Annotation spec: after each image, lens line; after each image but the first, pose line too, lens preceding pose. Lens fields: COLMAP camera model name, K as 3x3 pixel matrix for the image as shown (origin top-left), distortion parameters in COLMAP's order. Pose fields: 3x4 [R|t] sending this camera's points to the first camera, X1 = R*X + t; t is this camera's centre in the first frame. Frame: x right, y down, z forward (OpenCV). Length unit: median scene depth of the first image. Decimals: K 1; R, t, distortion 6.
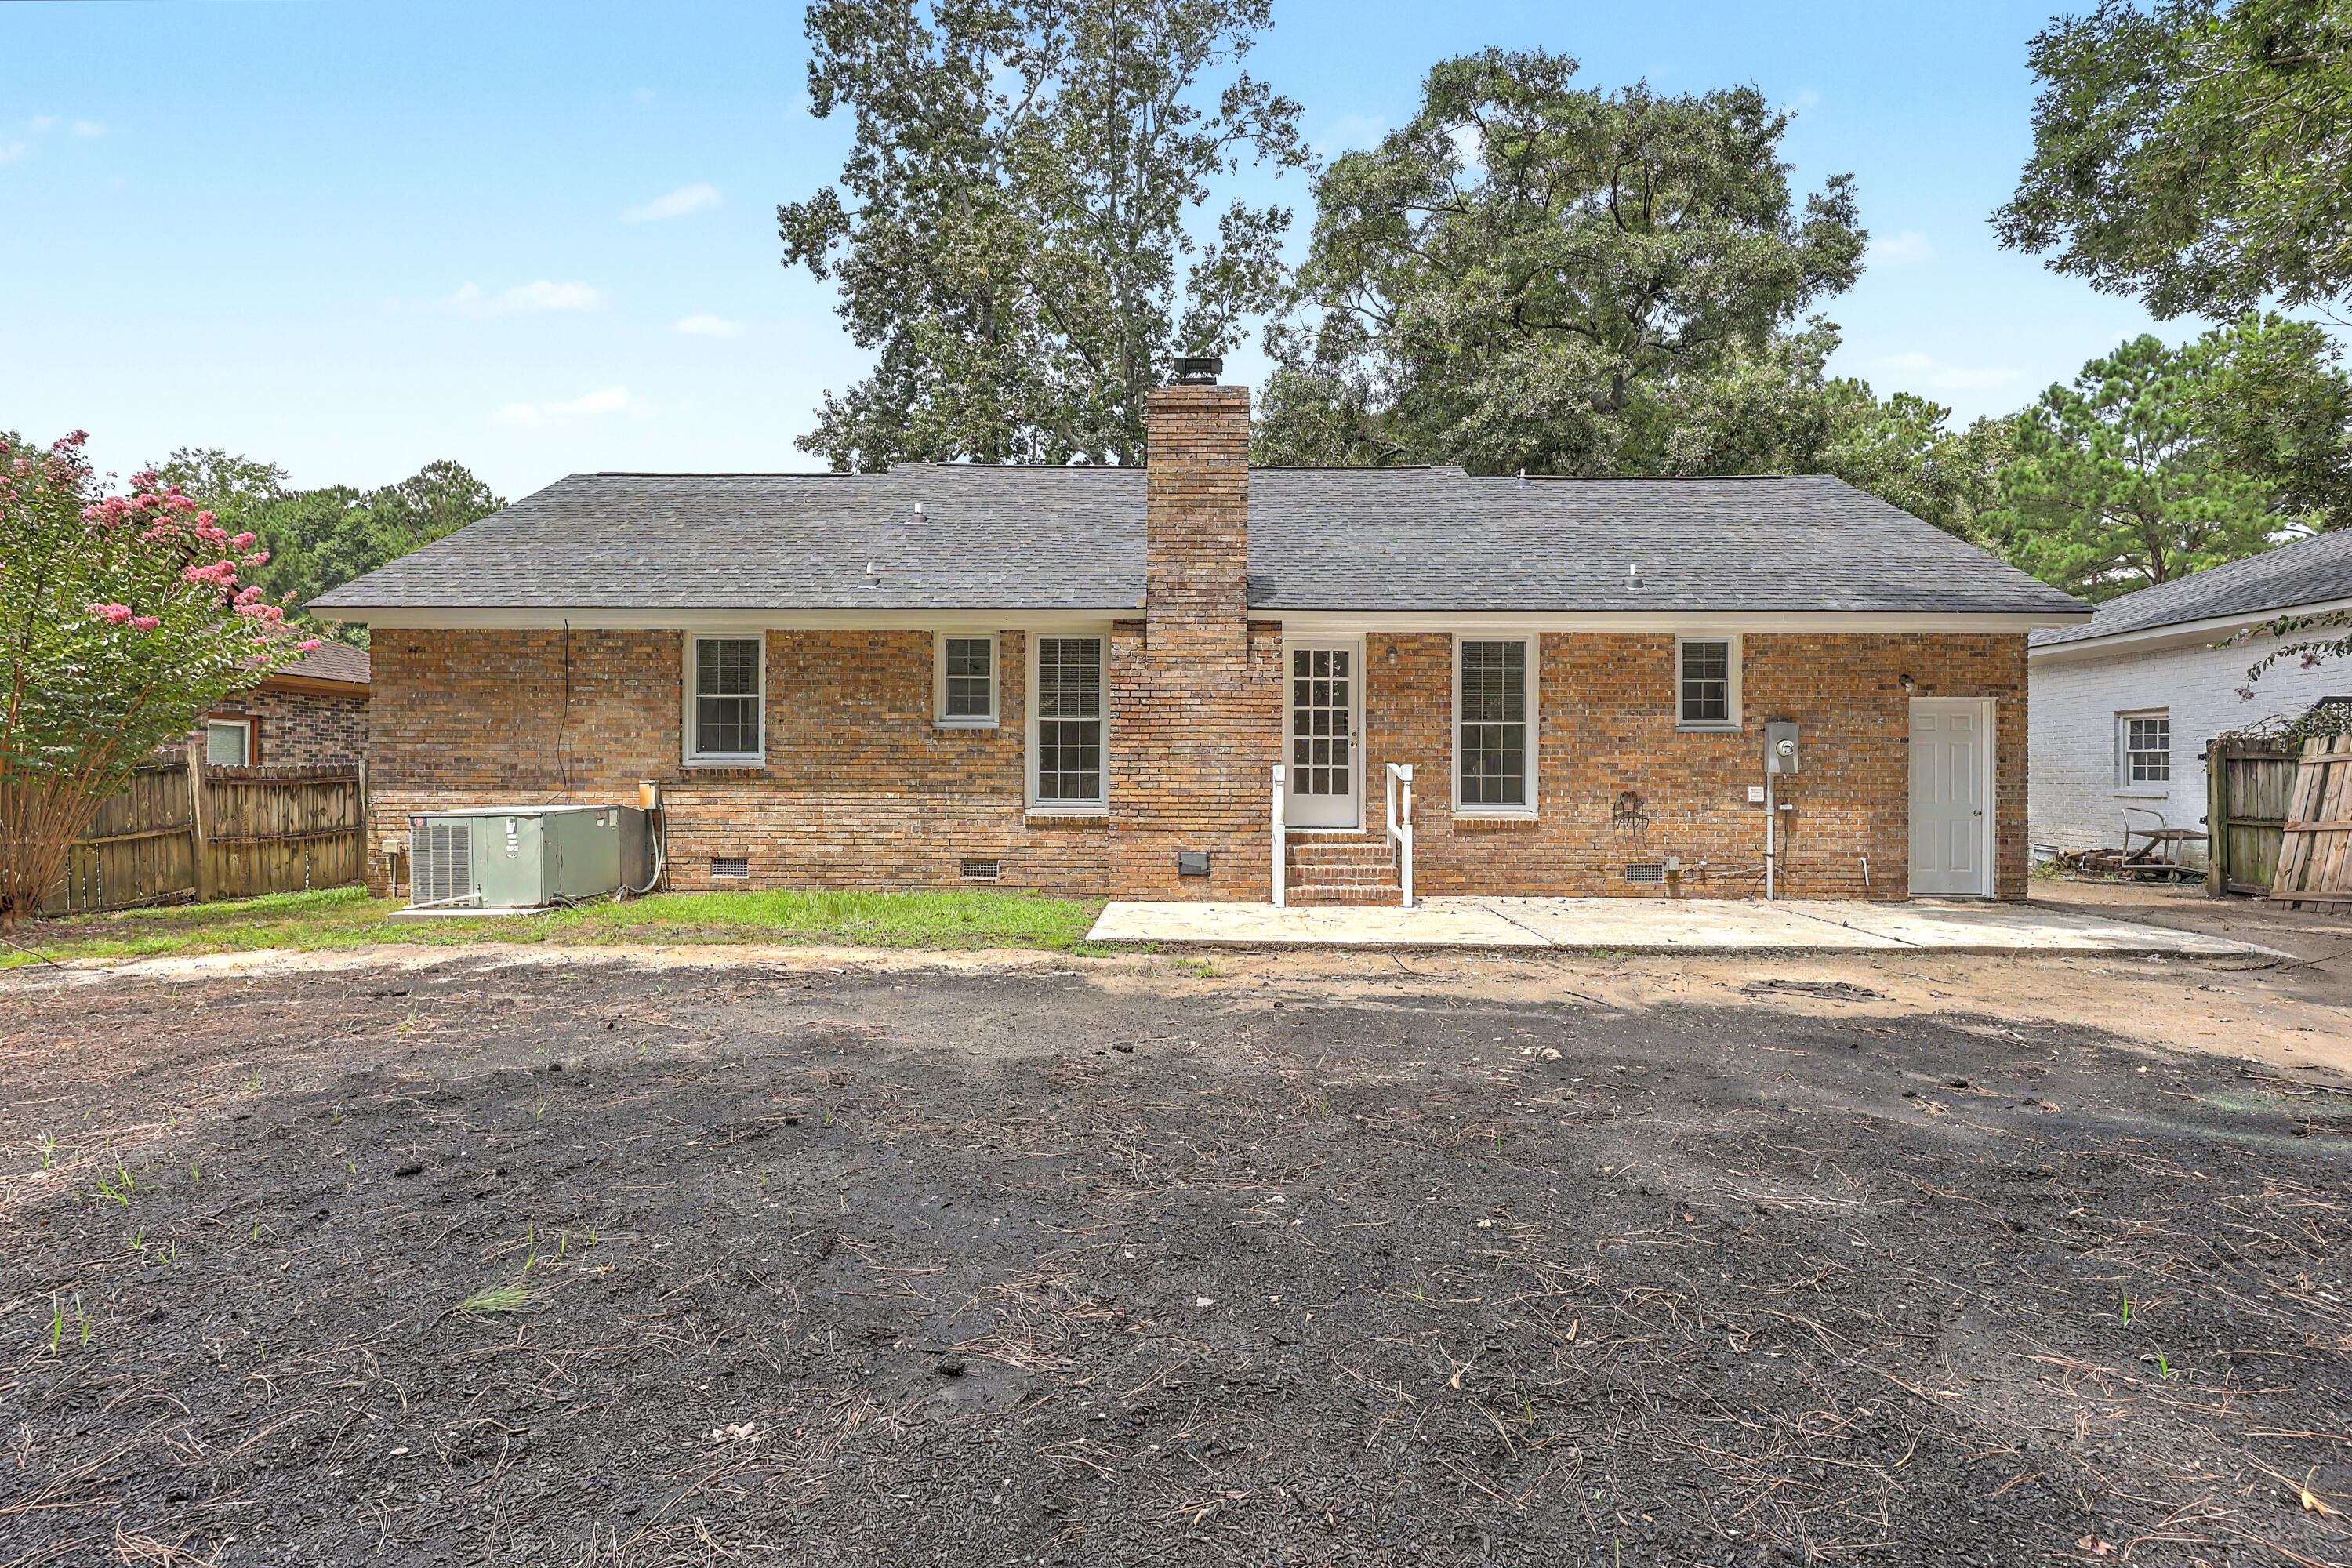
lens RADIAL K [[1127.7, 0, 1175.8], [0, 1127.7, 770.9], [0, 0, 1]] dist [0.000712, -0.000262]
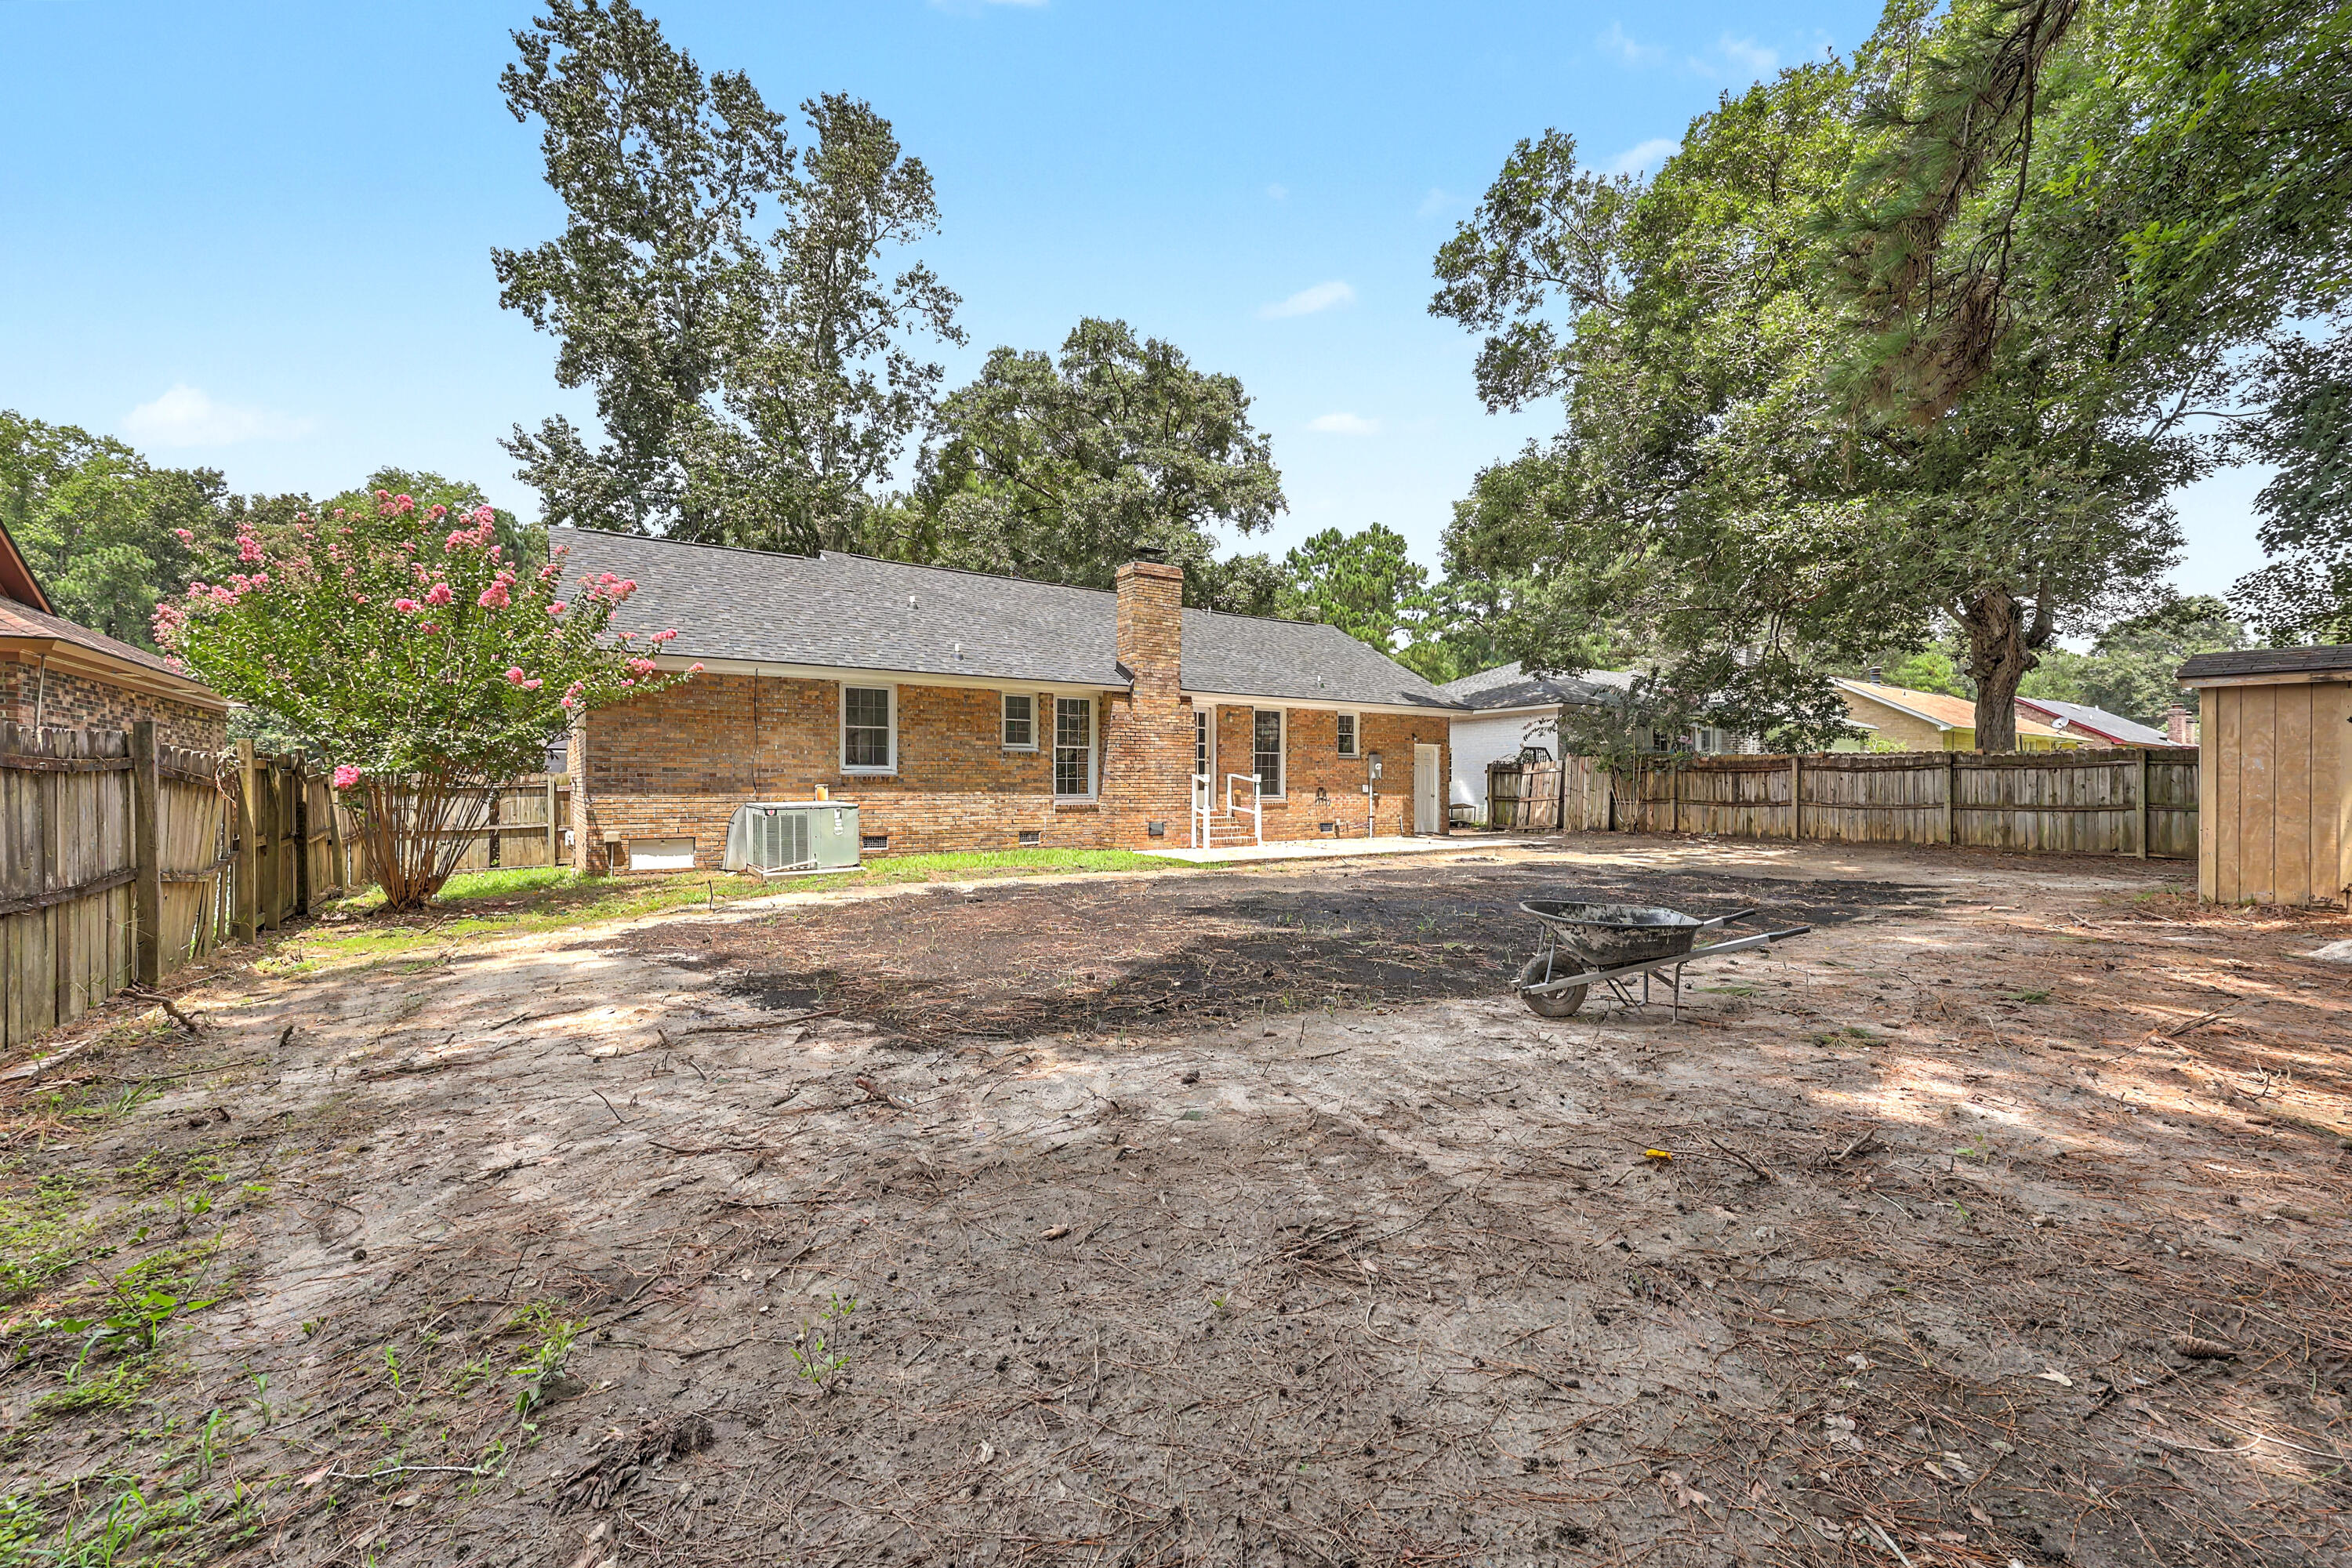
lens RADIAL K [[963.8, 0, 1176.6], [0, 963.8, 789.8], [0, 0, 1]] dist [0.002347, 0.000479]
pose [[0.813185, -0.008126, 0.581949, -0.810554], [0.003370, 0.999952, 0.009254, 0.005304], [-0.581996, -0.005564, 0.813173, -0.262256]]
